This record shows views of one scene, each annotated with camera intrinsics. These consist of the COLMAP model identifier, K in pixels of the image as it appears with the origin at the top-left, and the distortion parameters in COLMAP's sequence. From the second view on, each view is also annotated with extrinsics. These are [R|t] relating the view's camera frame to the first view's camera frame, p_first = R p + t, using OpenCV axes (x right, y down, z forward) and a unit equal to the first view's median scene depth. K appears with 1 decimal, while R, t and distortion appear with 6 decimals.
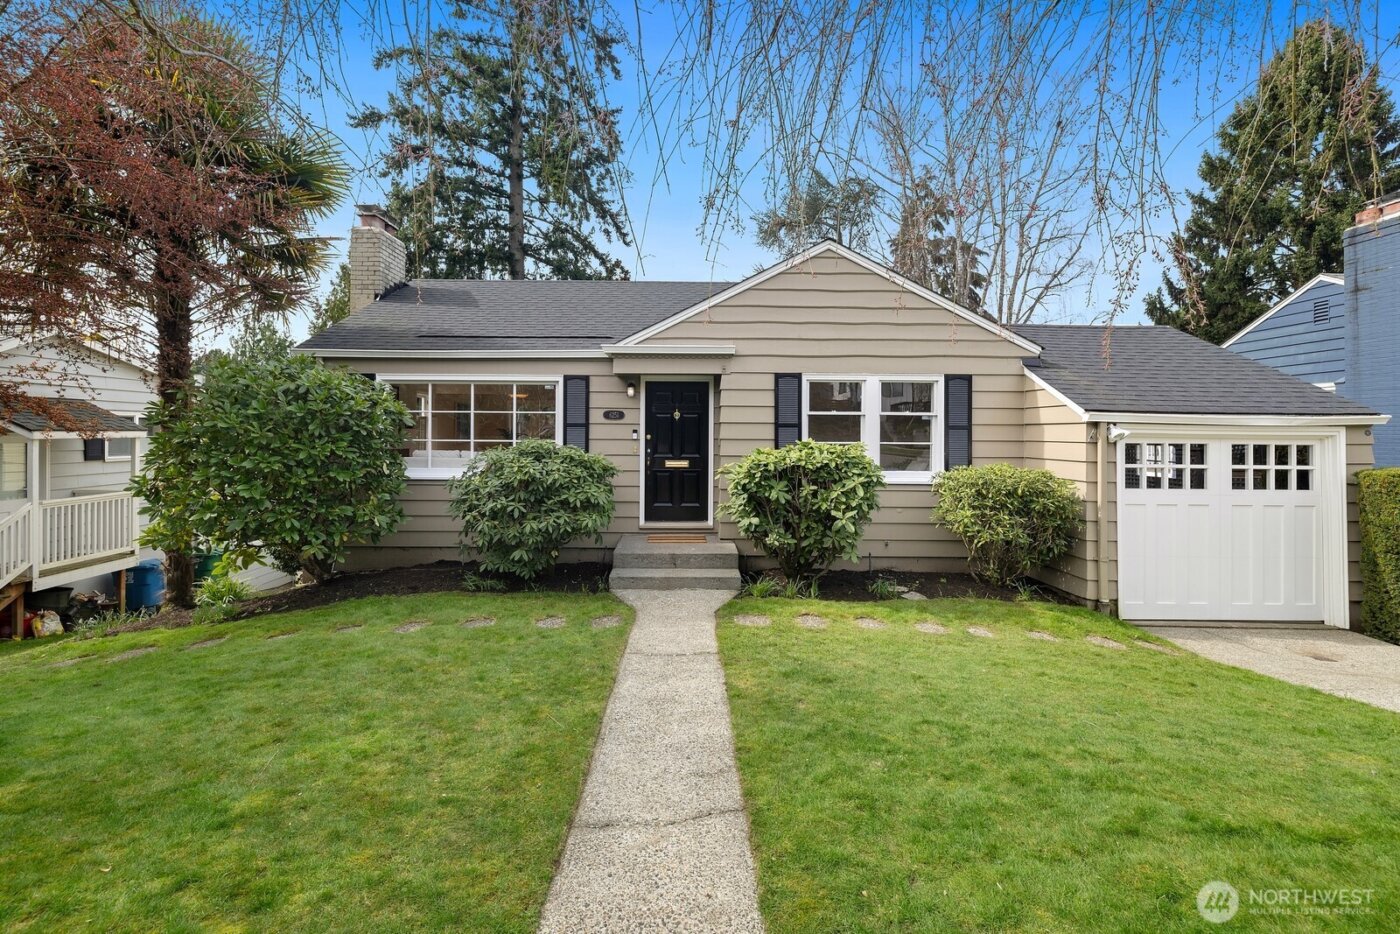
lens RADIAL K [[602.7, 0, 698.7], [0, 602.7, 448.7], [0, 0, 1]] dist [0.002052, 0.000082]
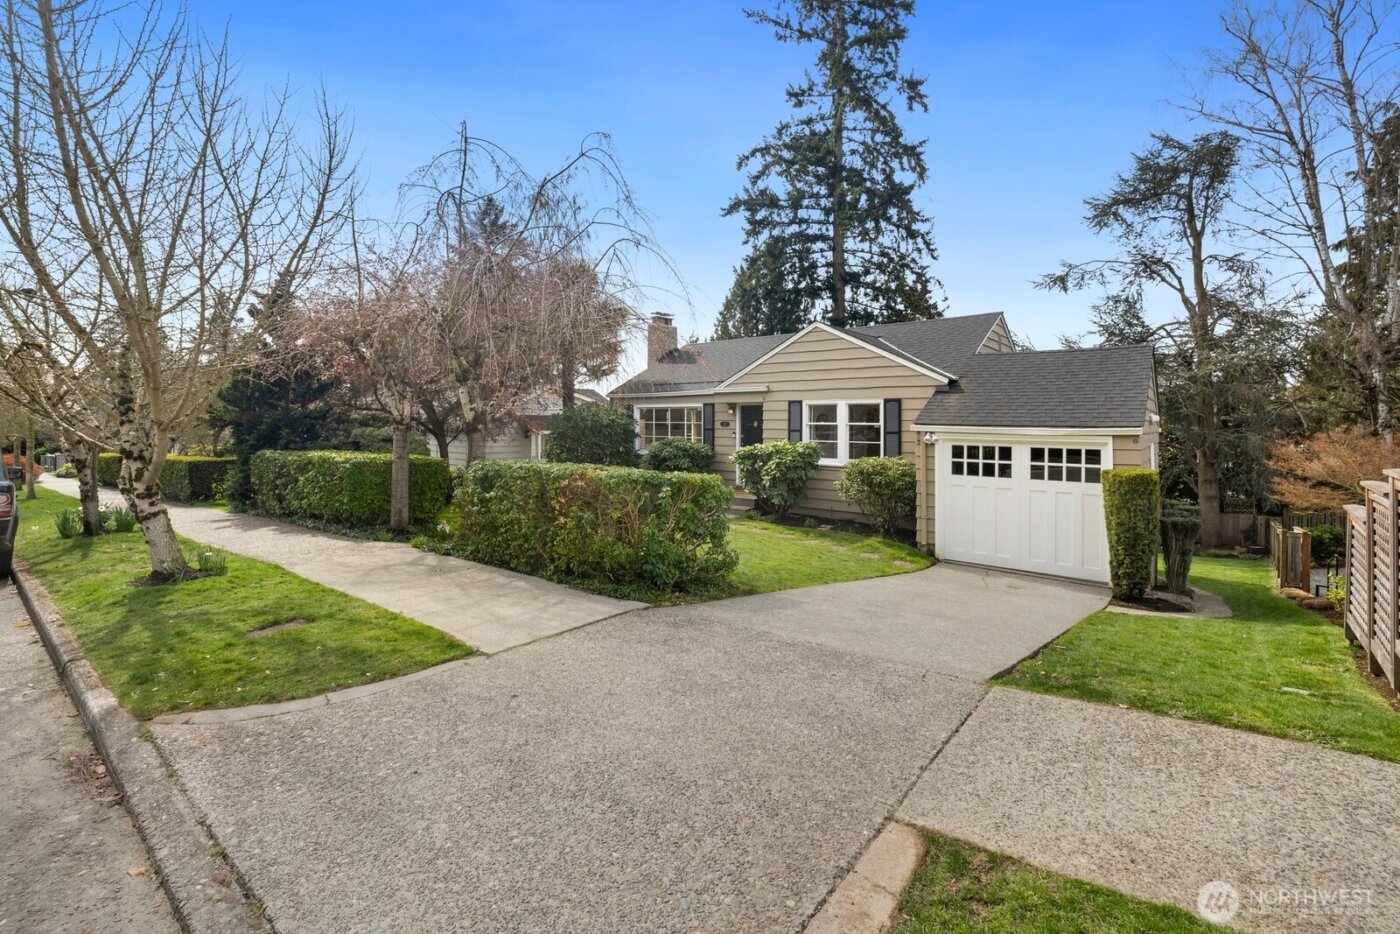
lens RADIAL K [[606.4, 0, 696.3], [0, 606.4, 464.4], [0, 0, 1]] dist [-0.000425, 0.000130]
pose [[0.767359, 0.043269, -0.639756, 1.029395], [-0.020529, 0.998867, 0.042933, -0.010801], [0.640889, -0.019812, 0.767378, -0.511427]]
